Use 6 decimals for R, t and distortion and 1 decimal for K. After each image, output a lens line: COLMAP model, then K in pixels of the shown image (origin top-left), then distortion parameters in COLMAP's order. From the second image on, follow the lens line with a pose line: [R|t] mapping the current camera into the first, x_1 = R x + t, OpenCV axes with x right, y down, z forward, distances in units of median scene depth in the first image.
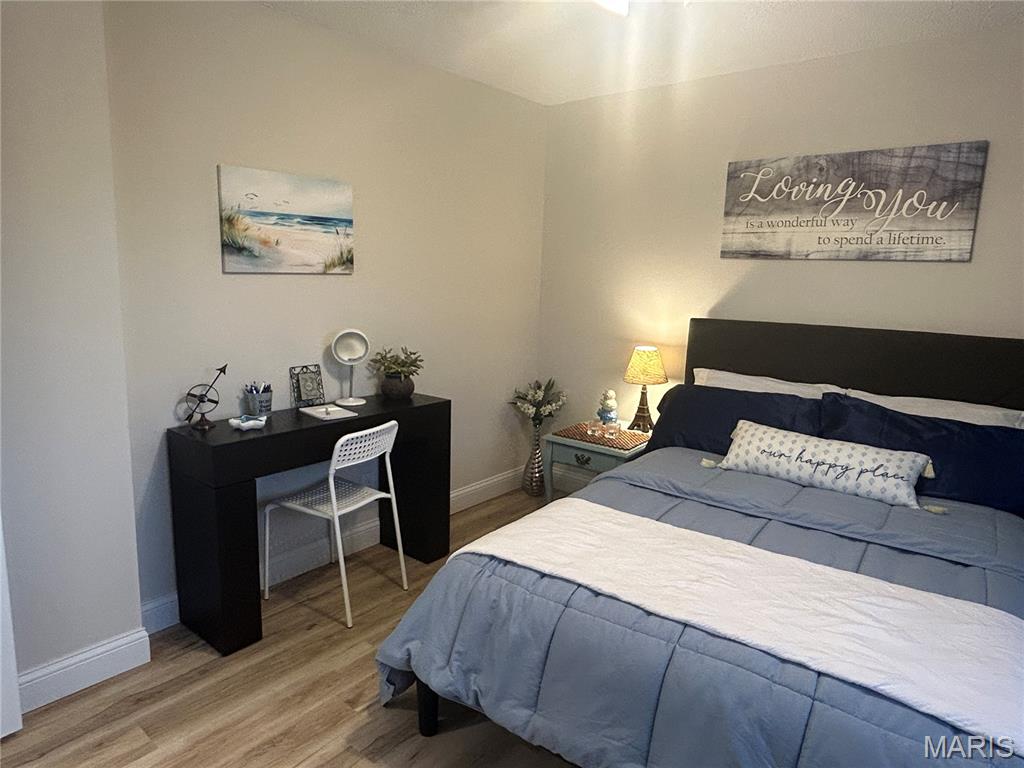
lens RADIAL K [[640.3, 0, 512.1], [0, 640.3, 378.2], [0, 0, 1]] dist [-0.003366, -0.002432]
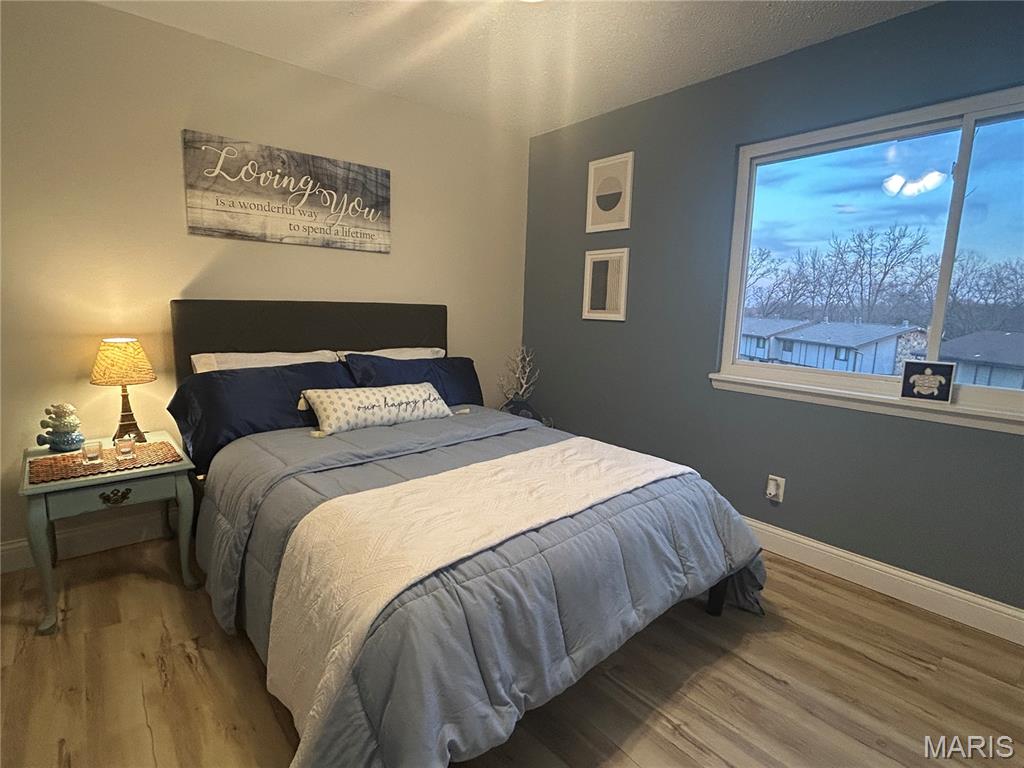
lens RADIAL K [[510.5, 0, 509.3], [0, 510.5, 382.5], [0, 0, 1]] dist [-0.003547, 0.001797]
pose [[0.179832, -0.177249, 0.967597, -0.401293], [0.138167, 0.978433, 0.153555, -0.031560], [-0.973946, 0.106076, 0.200444, 0.495955]]
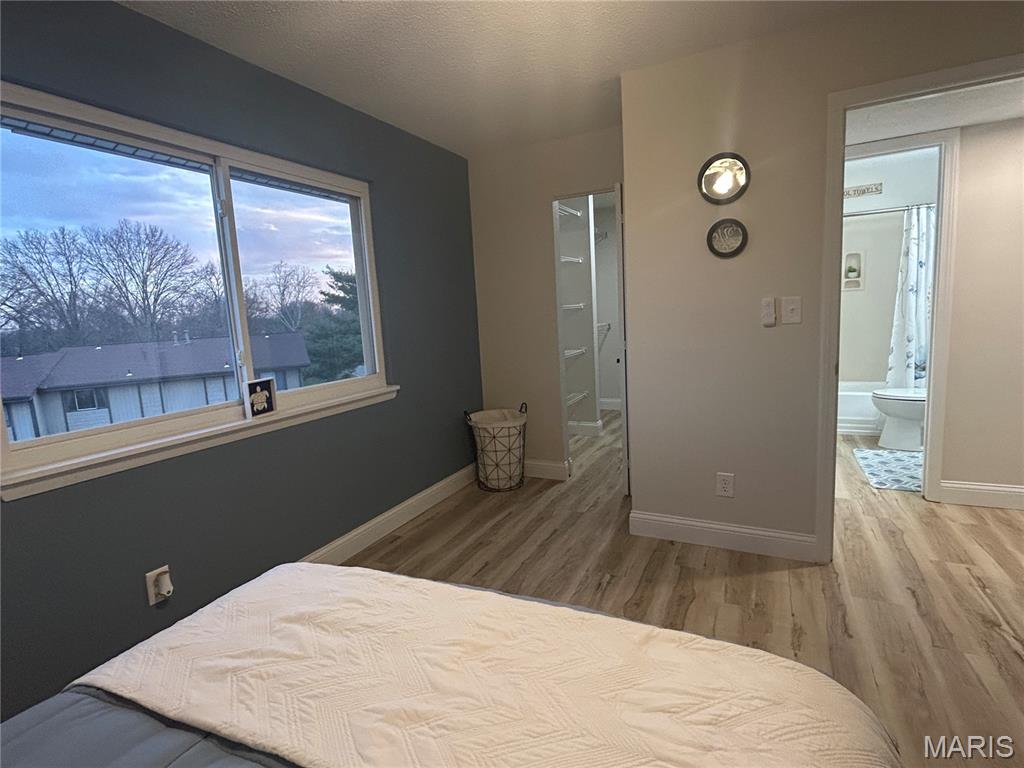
lens RADIAL K [[510.5, 0, 509.3], [0, 510.5, 382.5], [0, 0, 1]] dist [-0.003547, 0.001797]
pose [[-0.974156, 0.055707, -0.218901, 0.220540], [-0.008402, 0.959504, 0.281568, -0.093246], [0.225722, 0.276130, -0.934239, 0.903195]]
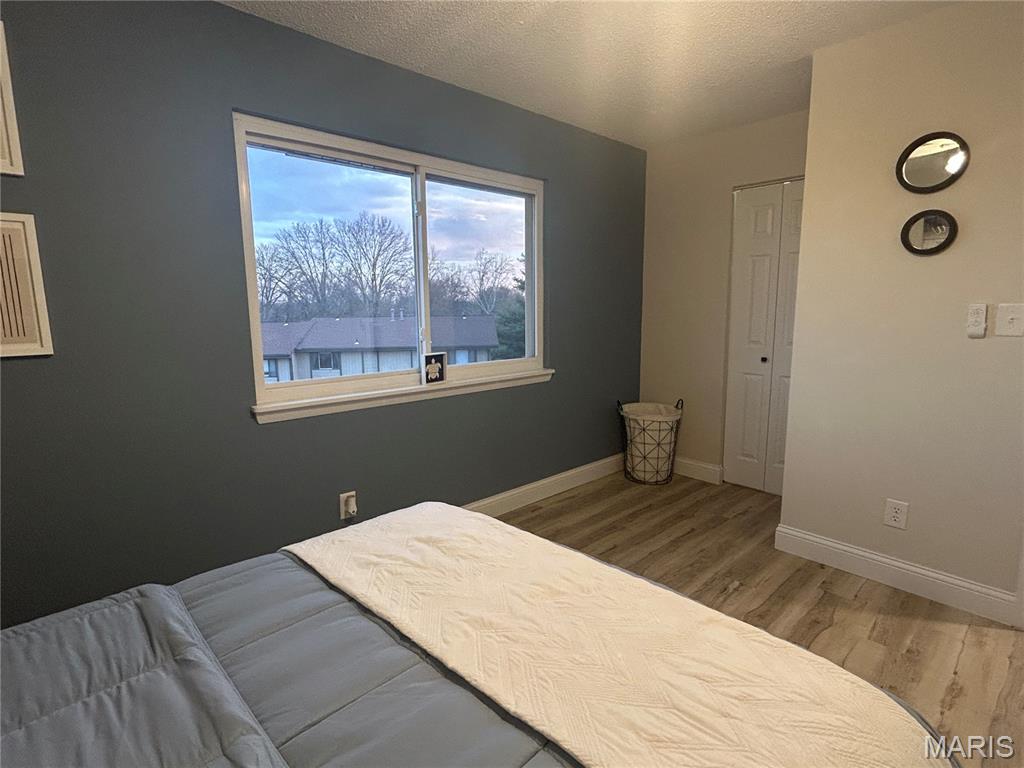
lens RADIAL K [[510.5, 0, 509.3], [0, 510.5, 382.5], [0, 0, 1]] dist [-0.003547, 0.001797]
pose [[-0.991173, -0.038924, 0.126728, 0.164524], [0.001241, 0.953161, 0.302462, -0.104945], [-0.132565, 0.299950, -0.944699, 0.965432]]
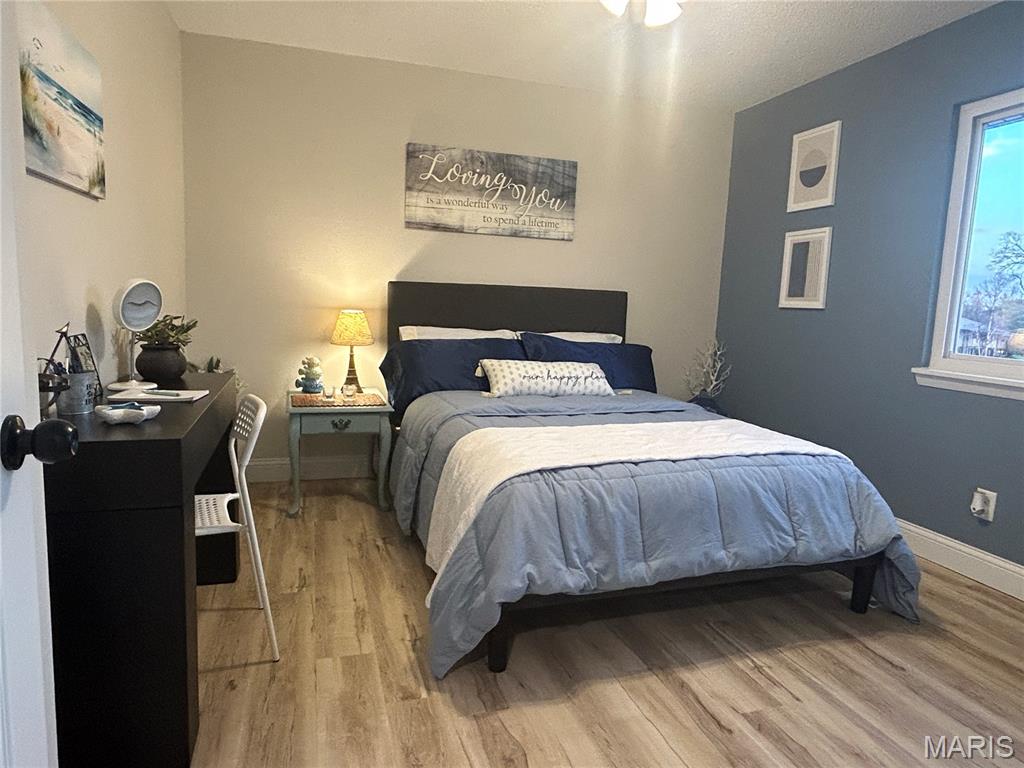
lens RADIAL K [[631.1, 0, 512.0], [0, 631.1, 384.0], [0, 0, 1]] dist [0.003066, -0.003351]
pose [[0.544162, -0.119241, 0.830463, -0.616073], [0.114872, 0.991116, 0.067037, 0.036770], [-0.831079, 0.058918, 0.553025, 0.289374]]
